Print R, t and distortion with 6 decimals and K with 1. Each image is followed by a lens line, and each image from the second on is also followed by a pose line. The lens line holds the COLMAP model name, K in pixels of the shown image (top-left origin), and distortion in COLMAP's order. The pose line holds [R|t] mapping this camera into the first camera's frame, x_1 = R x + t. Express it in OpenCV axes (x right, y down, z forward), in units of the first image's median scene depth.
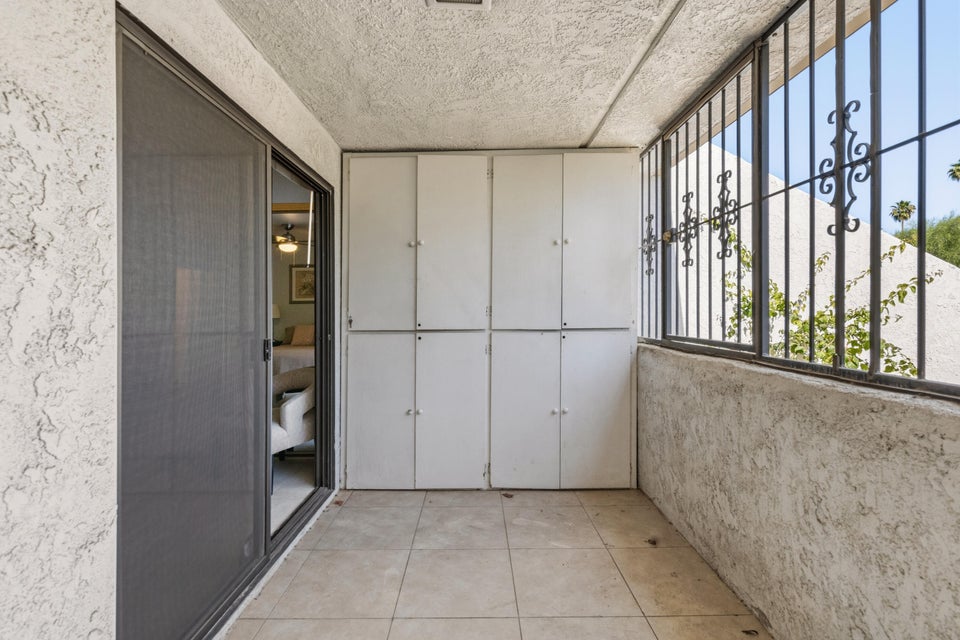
lens RADIAL K [[440.8, 0, 477.2], [0, 440.8, 319.1], [0, 0, 1]] dist [0.013390, -0.002179]
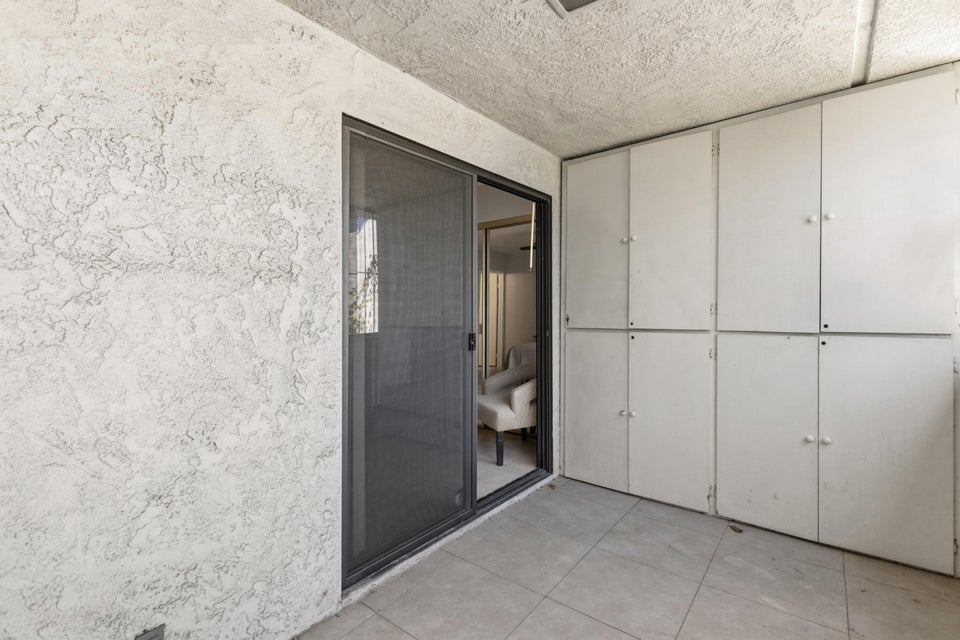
lens RADIAL K [[440.8, 0, 472.4], [0, 440.8, 315.3], [0, 0, 1]] dist [0.013390, -0.002179]
pose [[0.784233, 0.006442, -0.620433, 0.237570], [-0.006955, 0.999975, 0.001591, -0.005134], [0.620427, 0.003068, 0.784258, 0.032897]]
